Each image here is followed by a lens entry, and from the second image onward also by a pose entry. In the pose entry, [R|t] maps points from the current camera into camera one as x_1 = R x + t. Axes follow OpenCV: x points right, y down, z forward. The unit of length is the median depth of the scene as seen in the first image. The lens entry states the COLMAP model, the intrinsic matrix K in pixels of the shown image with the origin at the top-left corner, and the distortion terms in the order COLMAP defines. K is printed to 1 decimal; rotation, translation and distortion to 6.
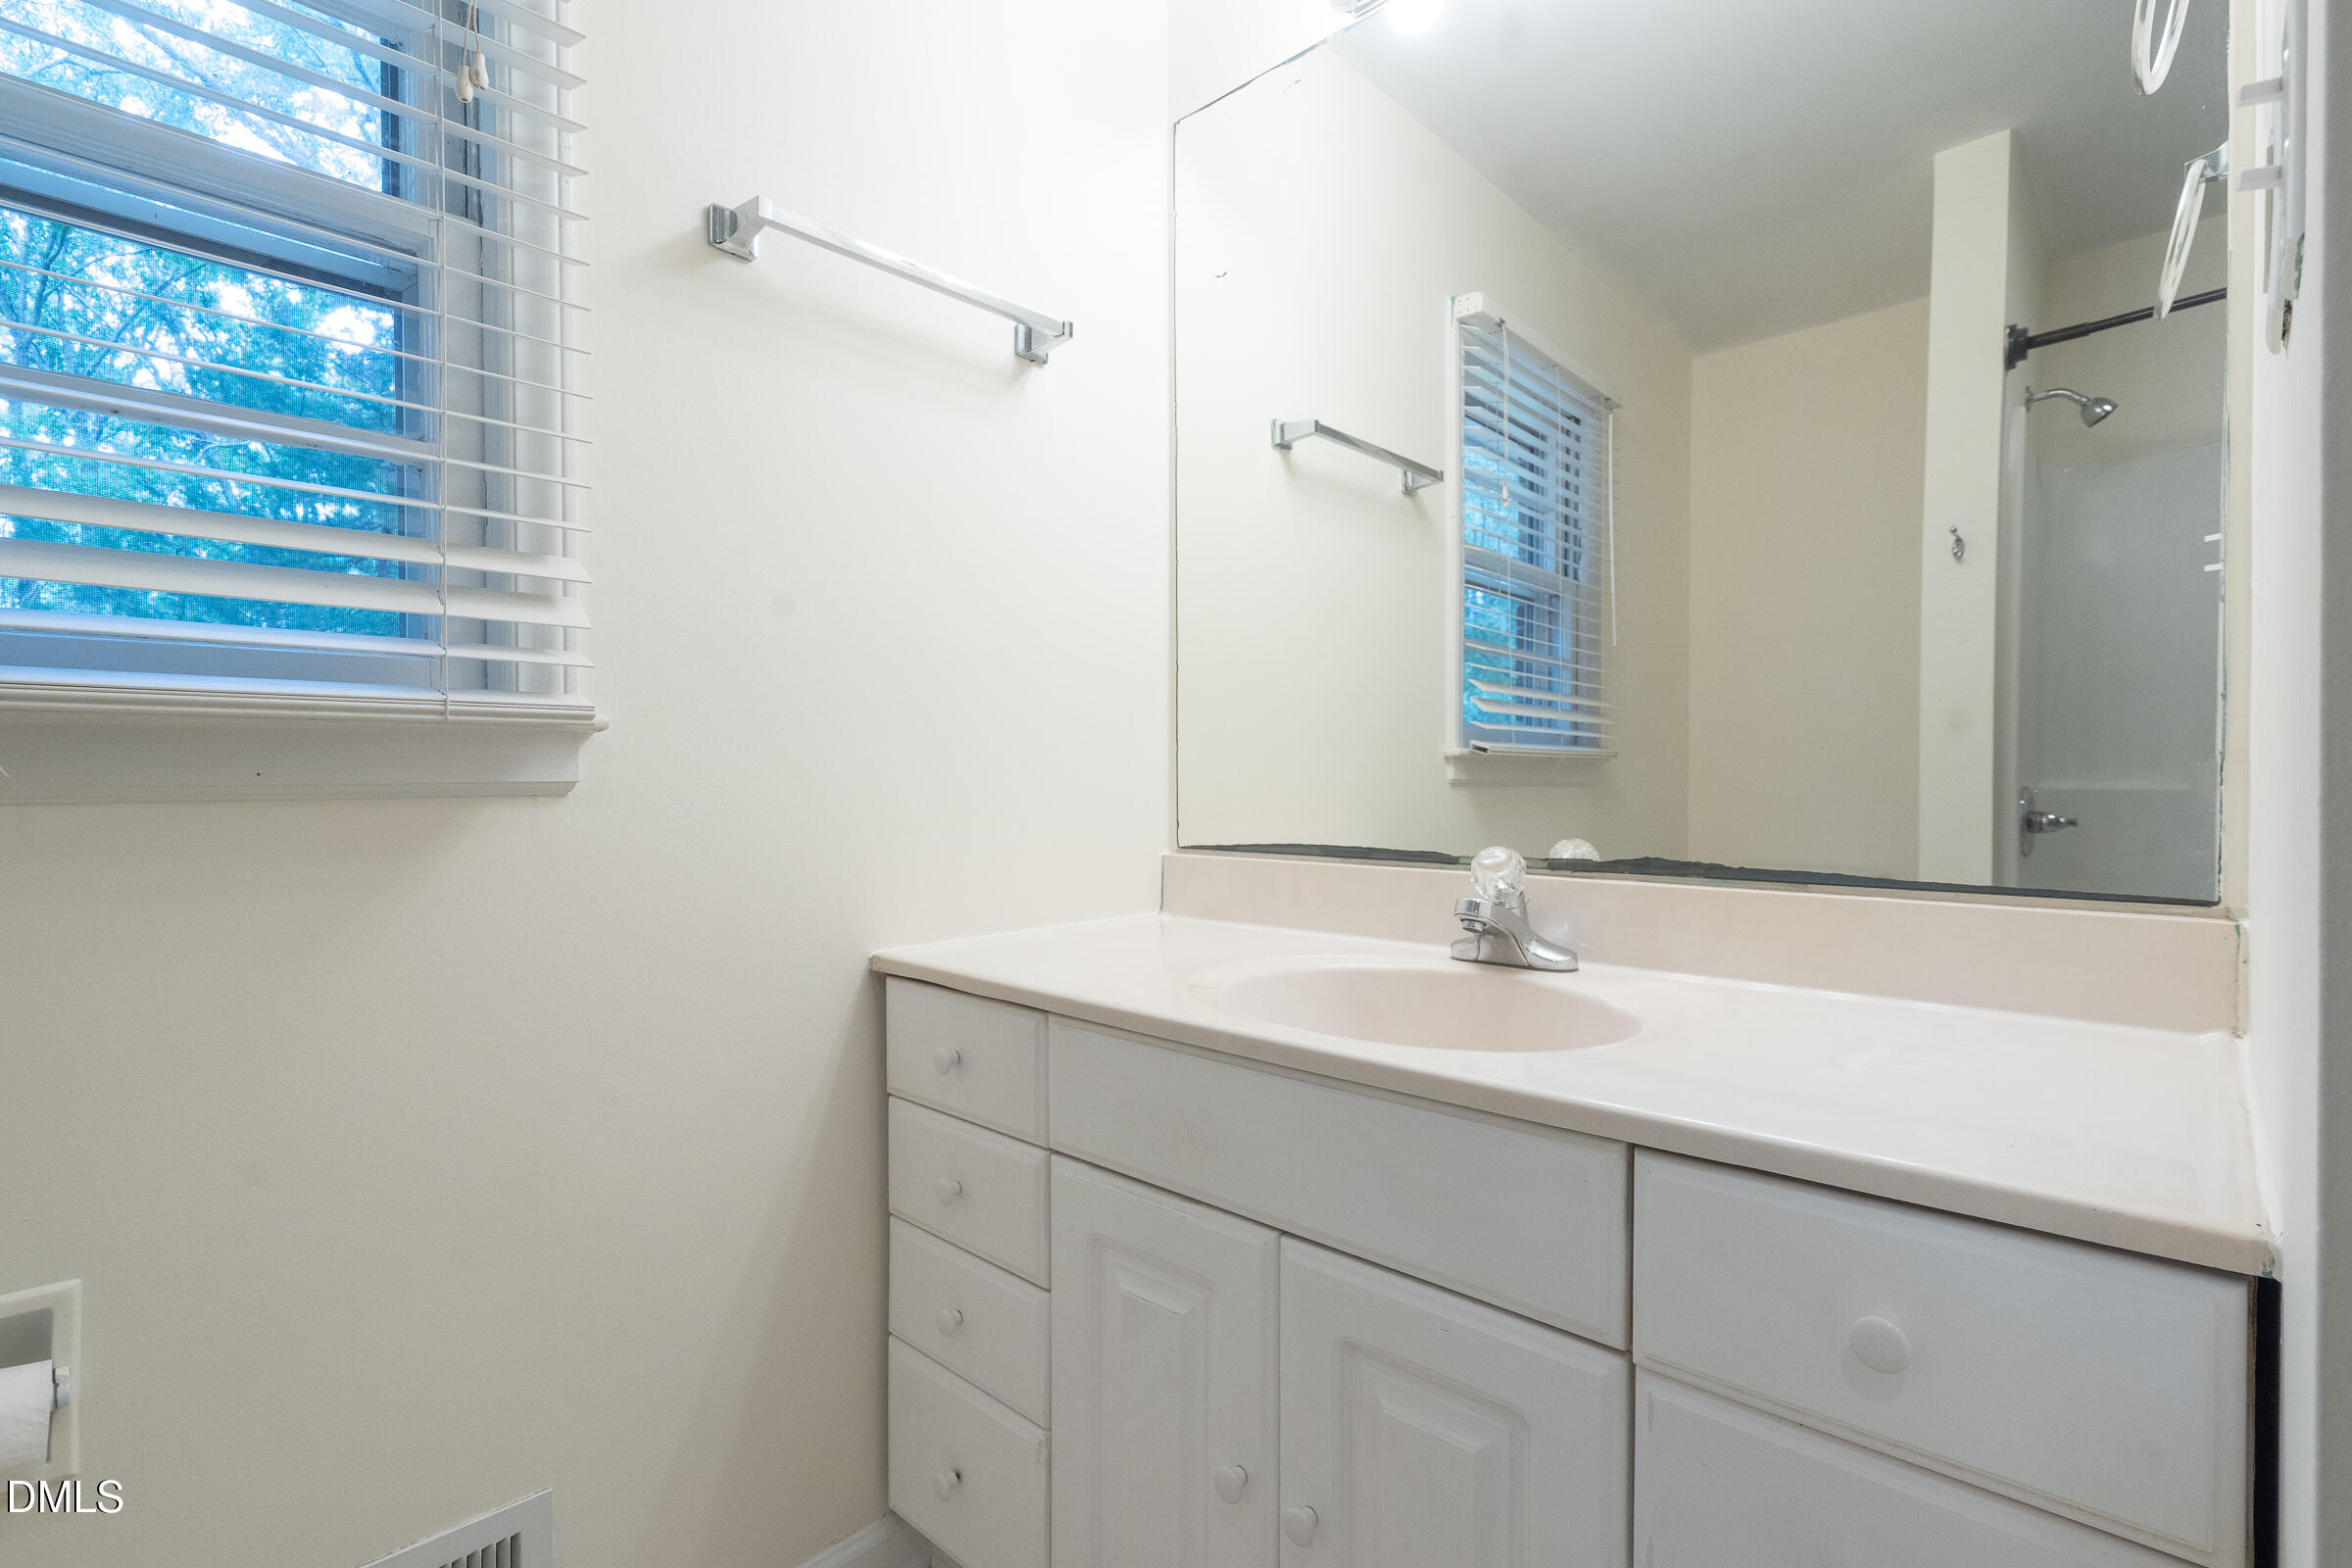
lens RADIAL K [[1099.7, 0, 1155.3], [0, 1099.7, 805.0], [0, 0, 1]] dist [-0.003750, 0.001403]
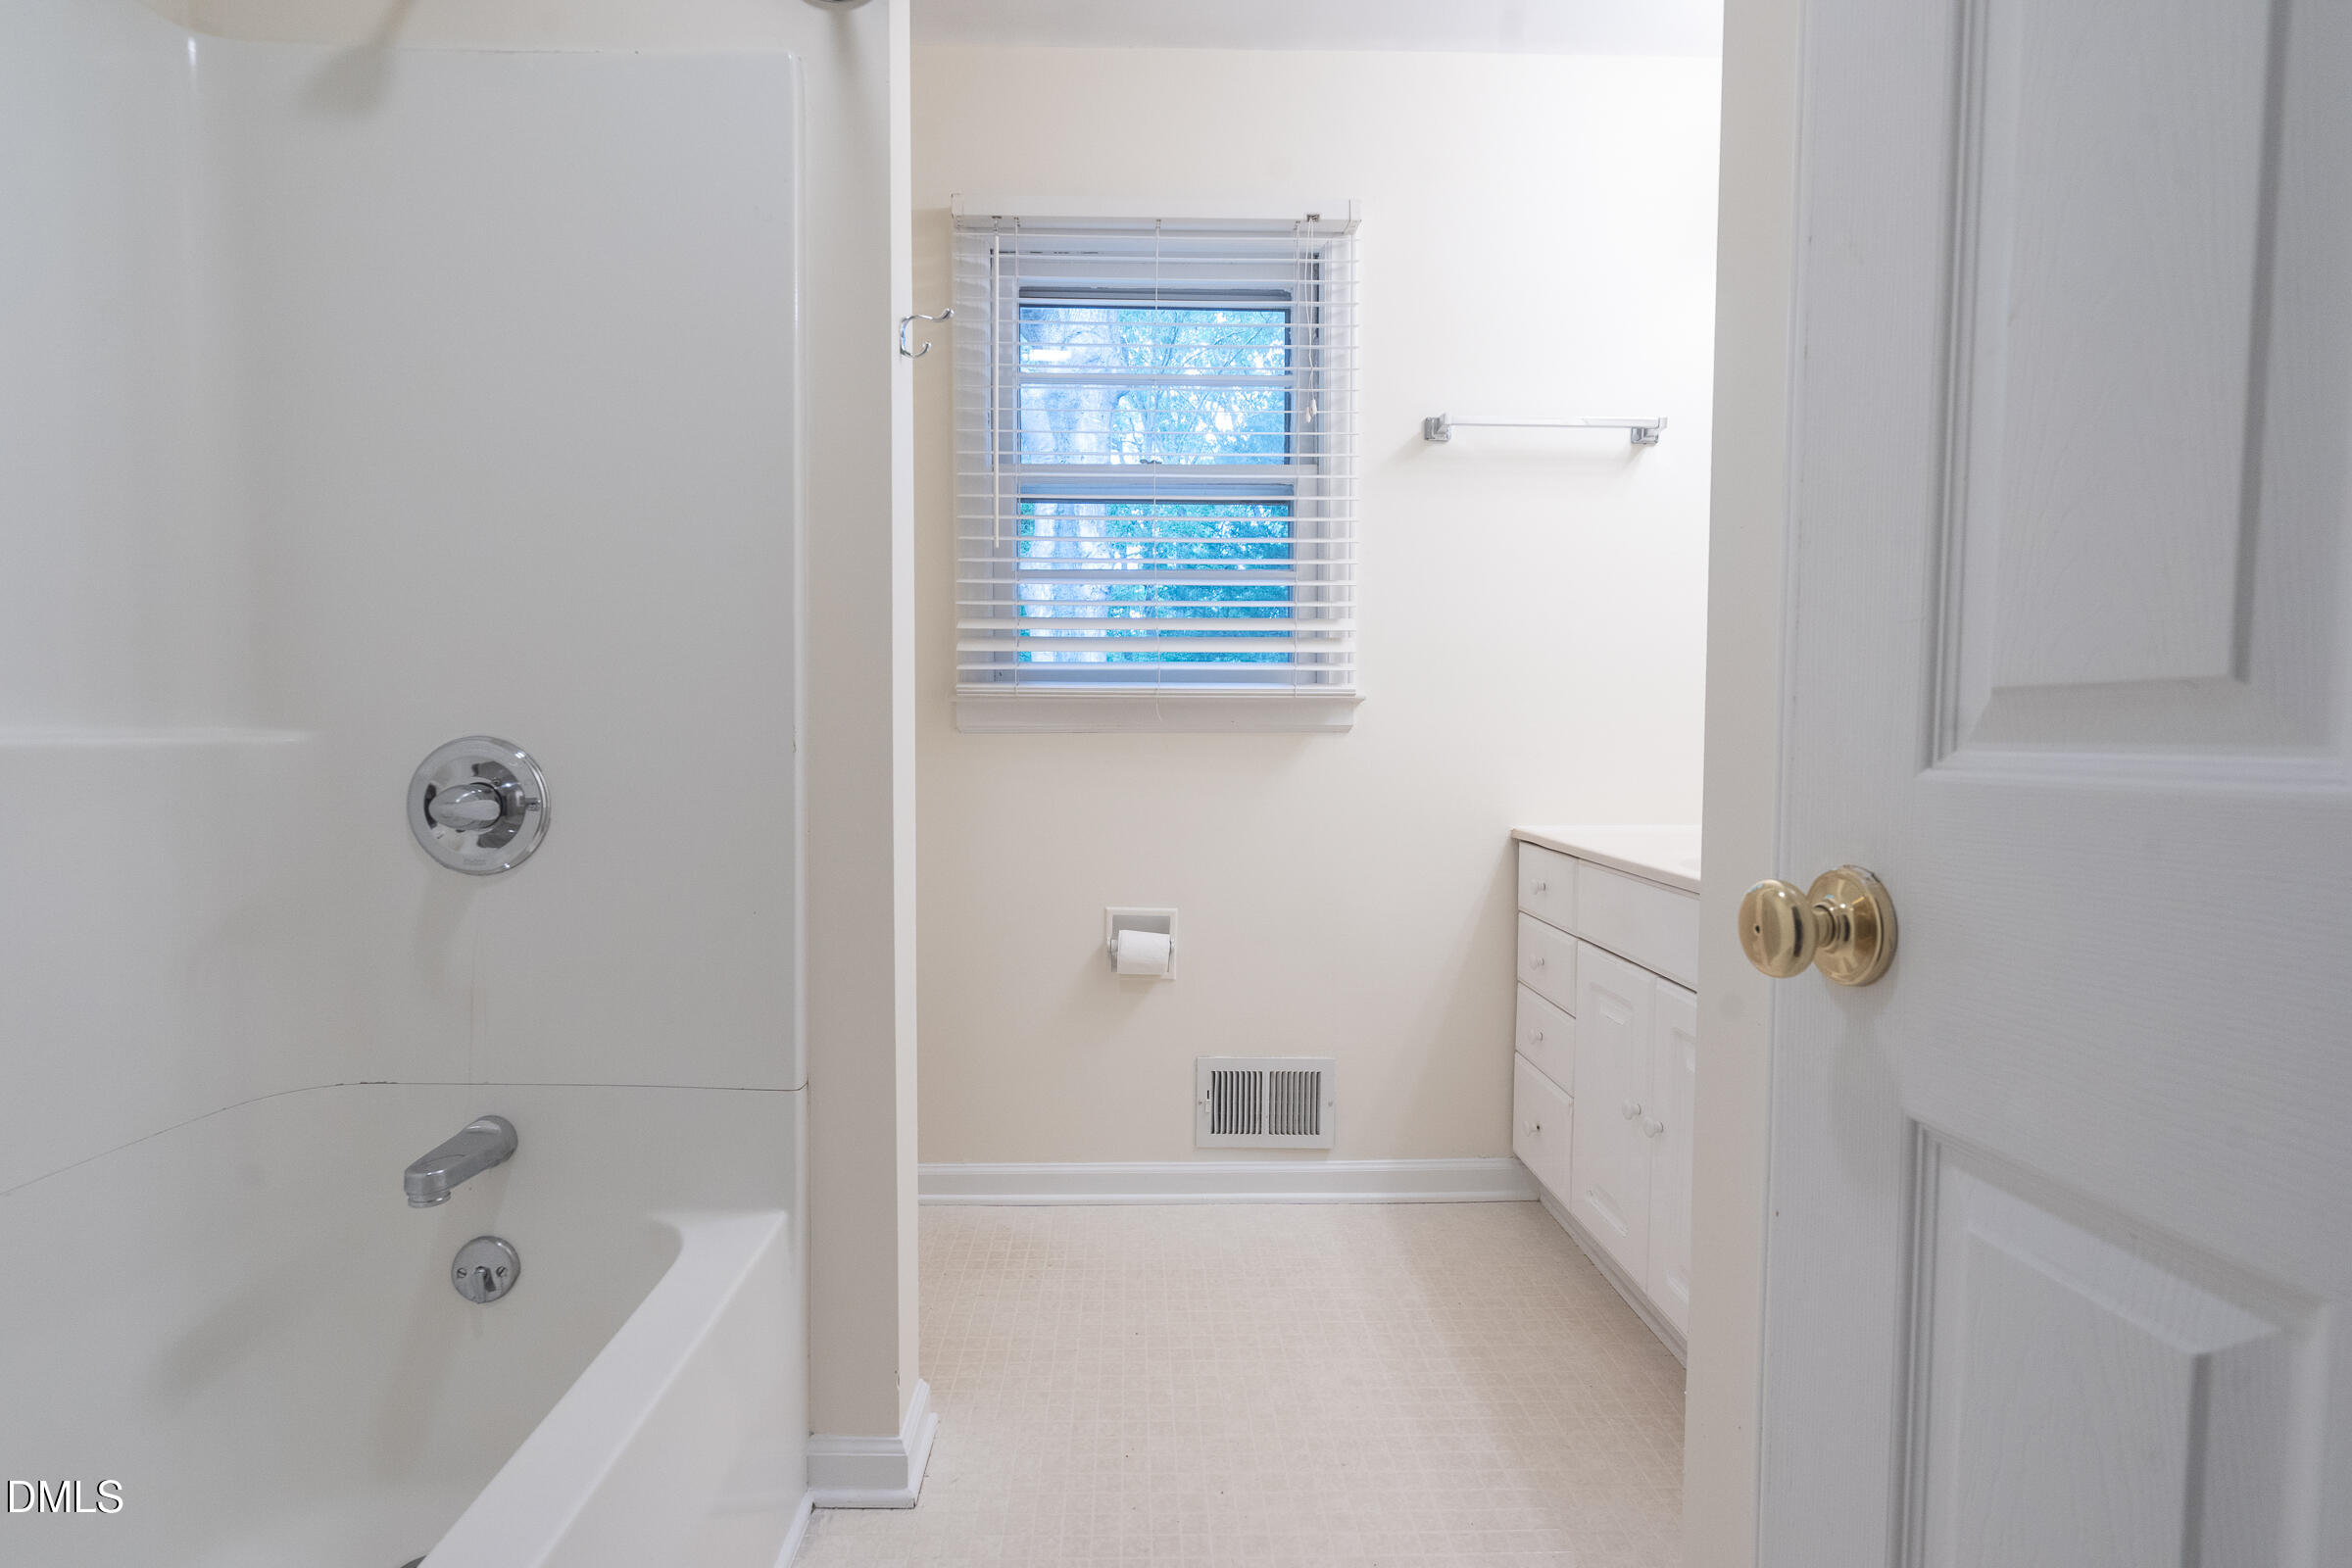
lens RADIAL K [[1099.7, 0, 1170.9], [0, 1099.7, 785.9], [0, 0, 1]] dist [-0.003750, 0.001403]
pose [[0.713363, 0.035164, -0.699912, 0.700957], [-0.016505, 0.999306, 0.033383, 0.028694], [0.700600, -0.012262, 0.713449, -0.741676]]
